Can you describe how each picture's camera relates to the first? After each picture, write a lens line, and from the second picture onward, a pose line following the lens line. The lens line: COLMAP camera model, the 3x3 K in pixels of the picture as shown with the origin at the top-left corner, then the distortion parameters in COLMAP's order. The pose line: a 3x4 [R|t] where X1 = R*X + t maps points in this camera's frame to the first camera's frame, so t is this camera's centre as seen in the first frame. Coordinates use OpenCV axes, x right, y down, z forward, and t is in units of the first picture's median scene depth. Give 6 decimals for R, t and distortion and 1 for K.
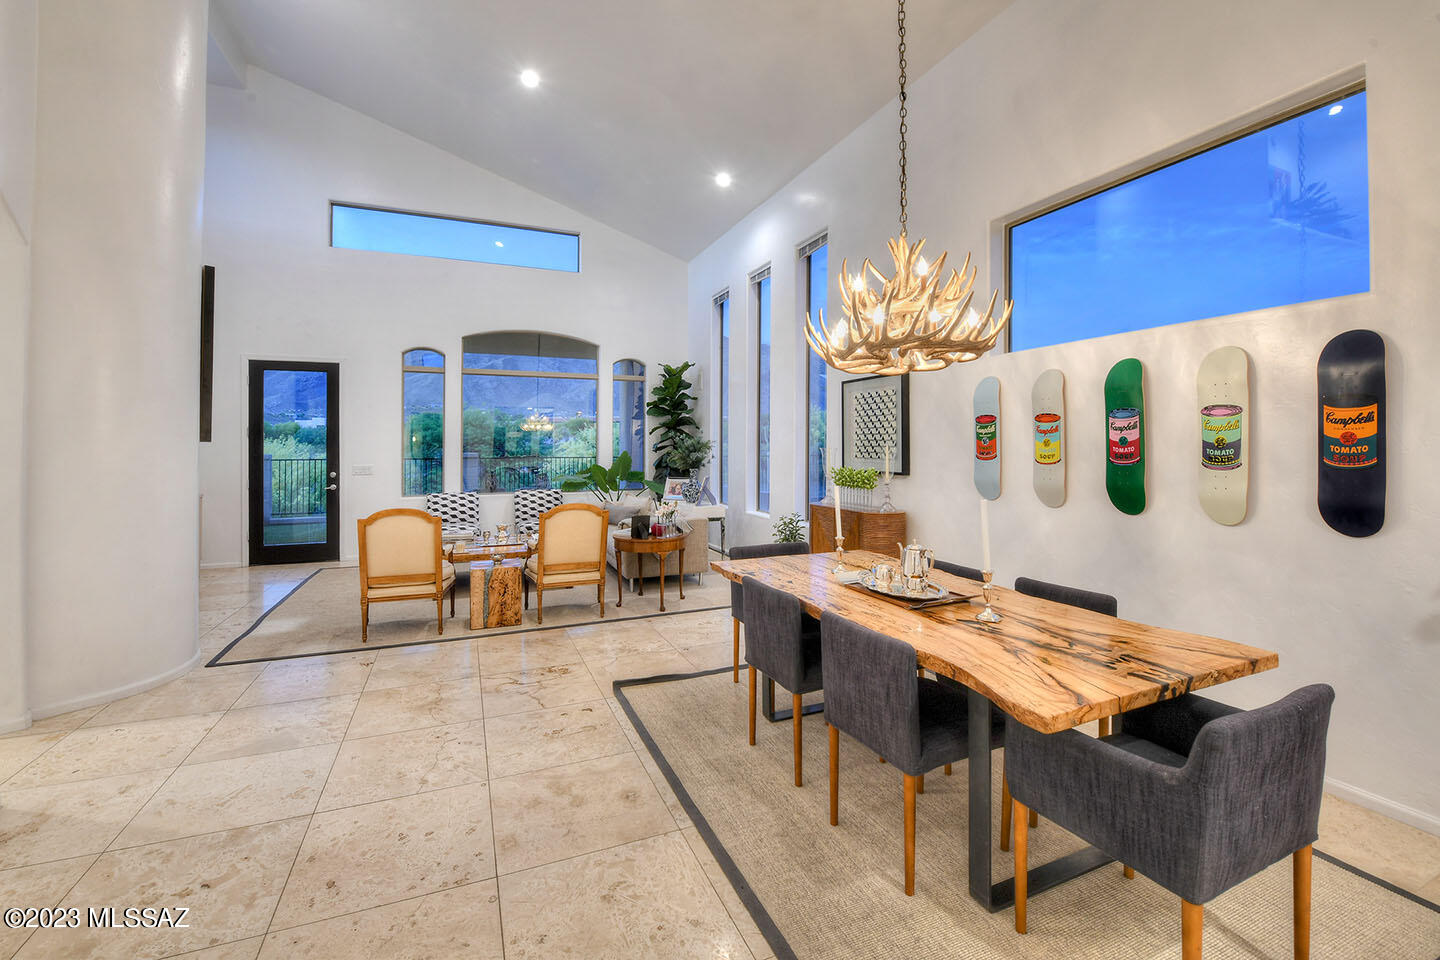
lens RADIAL K [[633.8, 0, 740.7], [0, 633.8, 434.4], [0, 0, 1]] dist [0.001603, -0.000283]
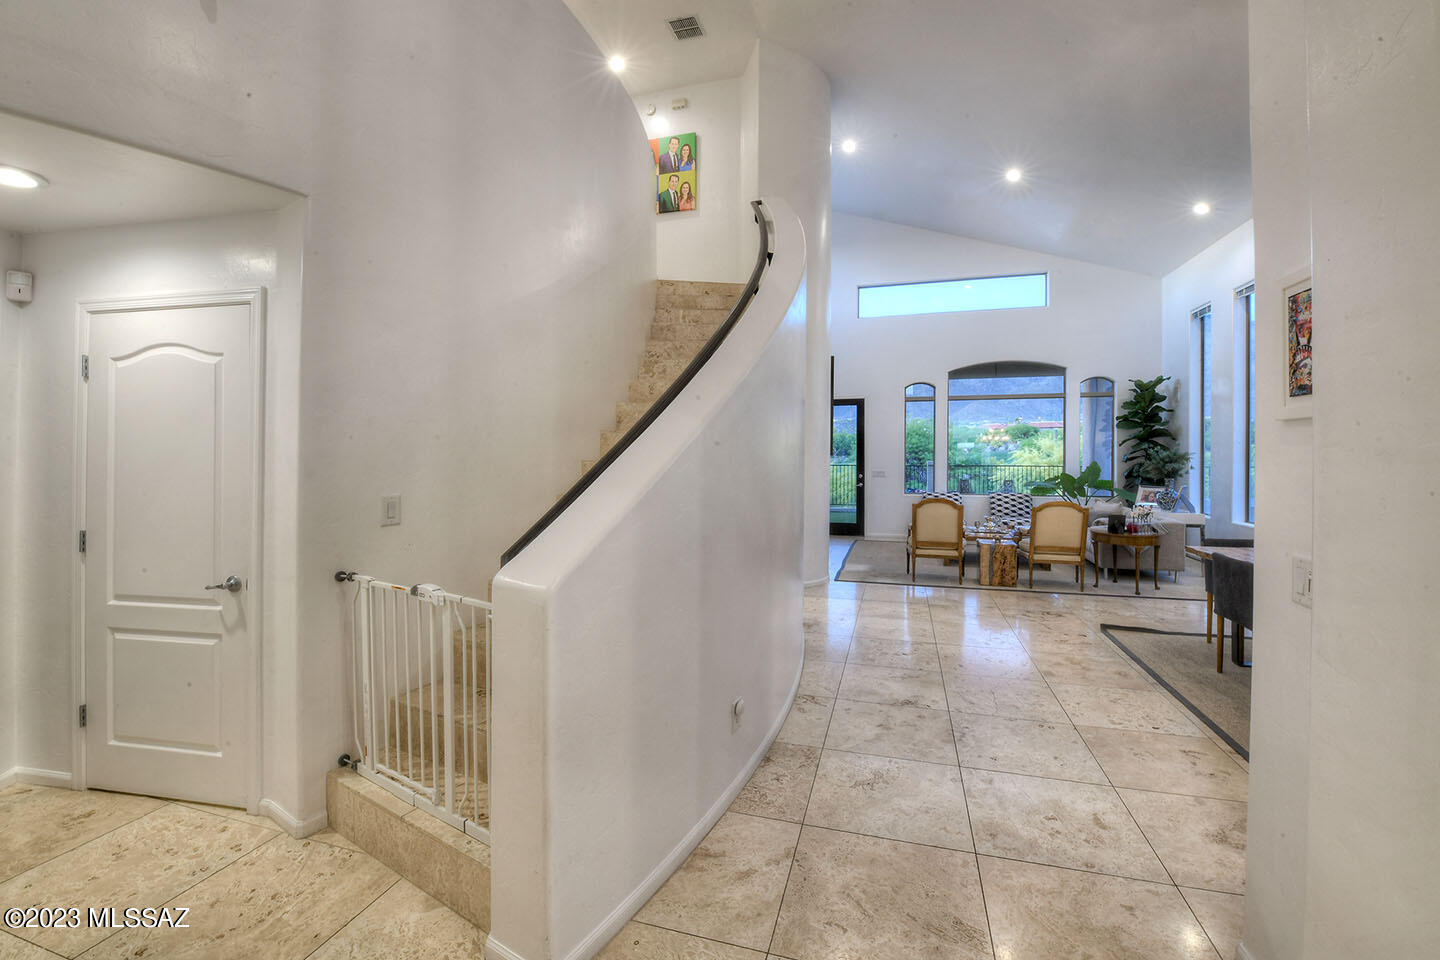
lens RADIAL K [[637.4, 0, 697.6], [0, 637.4, 453.6], [0, 0, 1]] dist [-0.013918, -0.000998]
pose [[0.755620, 0.001805, -0.655008, 0.022618], [0.011253, 0.999813, 0.015737, -0.013714], [0.654913, -0.019262, 0.755458, -0.320764]]
